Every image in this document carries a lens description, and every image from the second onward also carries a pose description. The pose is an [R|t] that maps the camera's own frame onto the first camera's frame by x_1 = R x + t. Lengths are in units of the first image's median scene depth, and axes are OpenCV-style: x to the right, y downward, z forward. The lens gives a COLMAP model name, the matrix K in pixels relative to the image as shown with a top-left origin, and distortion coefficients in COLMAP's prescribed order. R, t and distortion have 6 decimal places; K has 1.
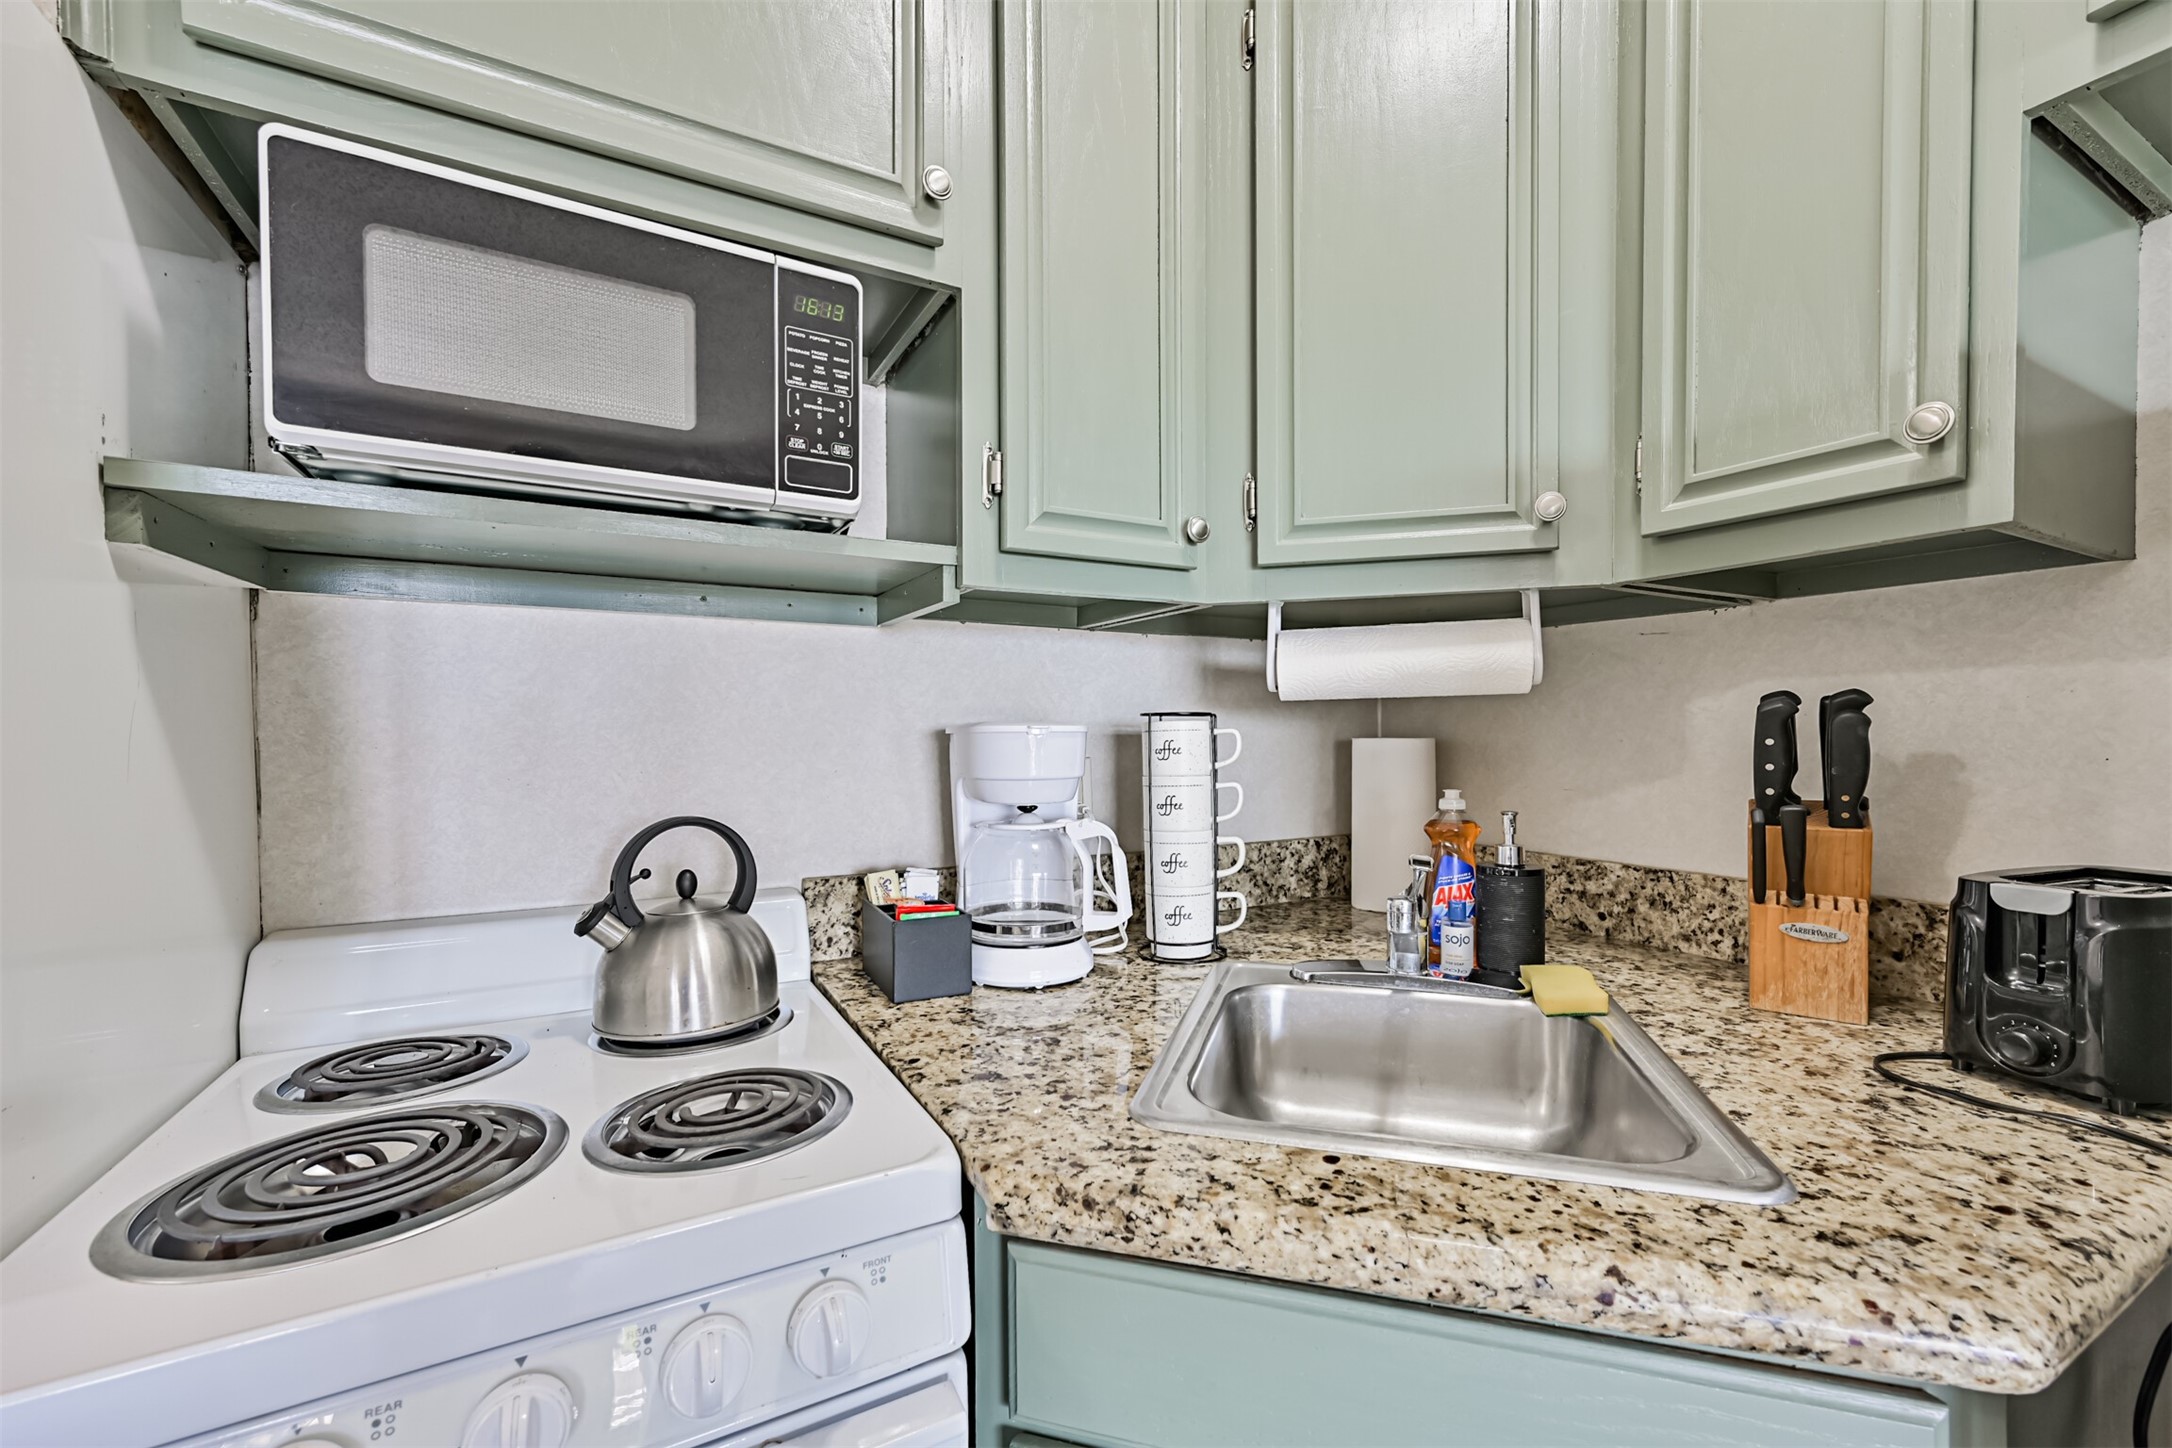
lens RADIAL K [[875.6, 0, 1097.8], [0, 875.6, 739.3], [0, 0, 1]] dist [0.001966, 0.000171]
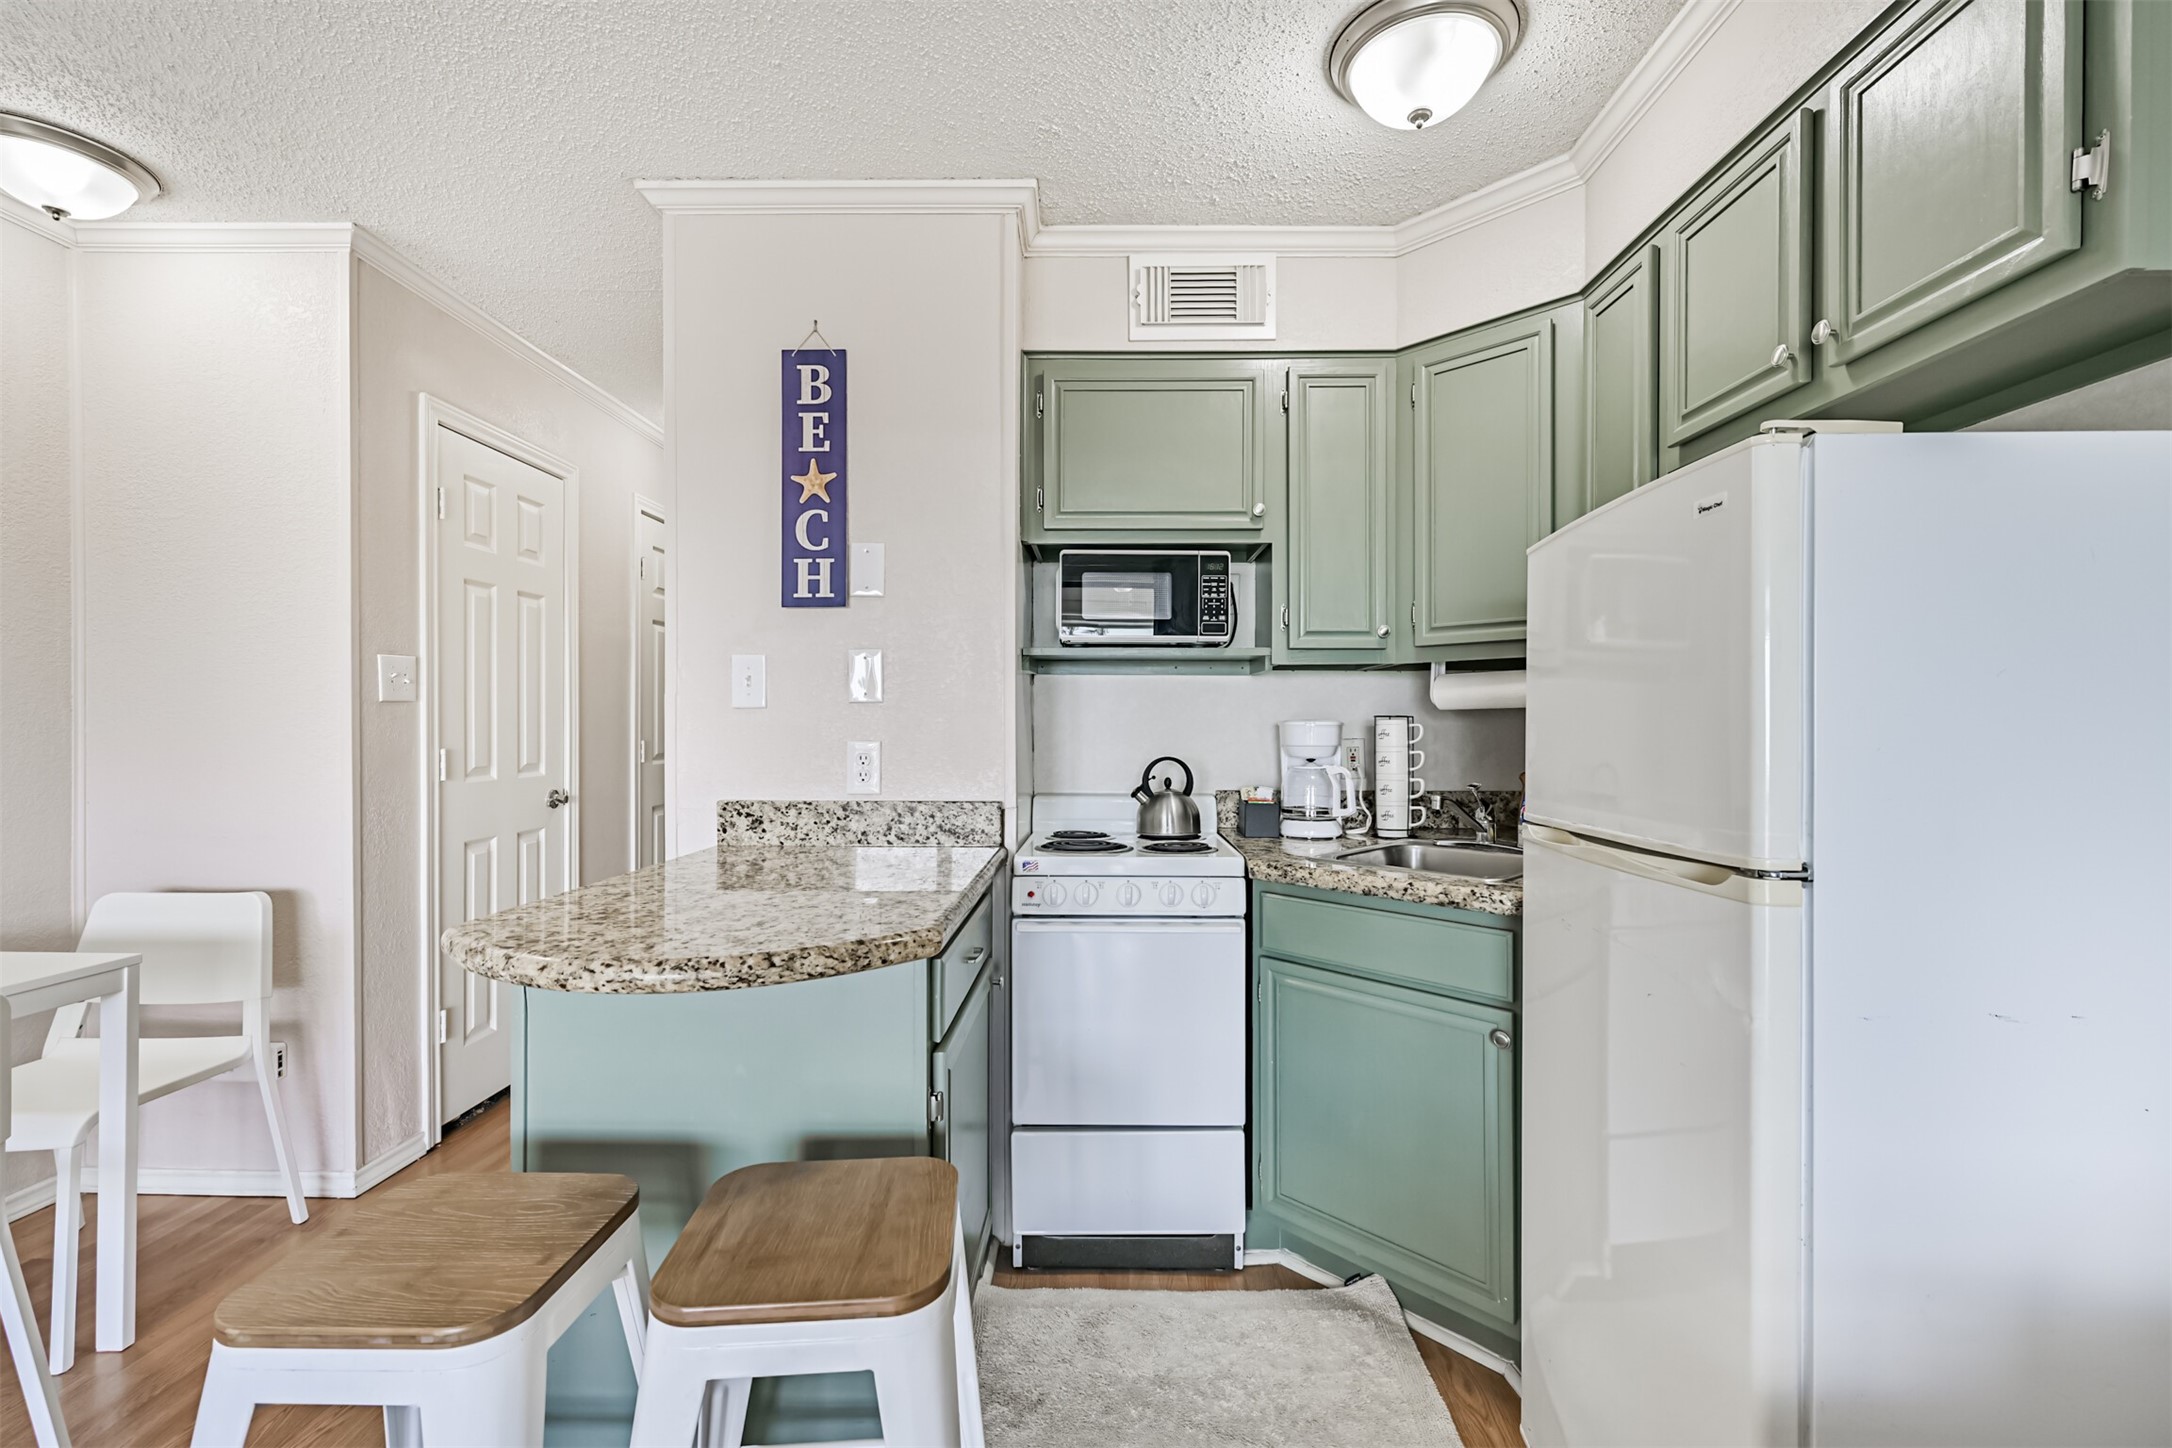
lens RADIAL K [[921.7, 0, 1096.1], [0, 921.7, 725.0], [0, 0, 1]] dist [-0.000535, -0.000139]
pose [[0.866268, 0.005981, -0.499544, 0.641976], [-0.009029, 0.999952, -0.003685, 0.005356], [0.499499, 0.007702, 0.866280, -1.332138]]
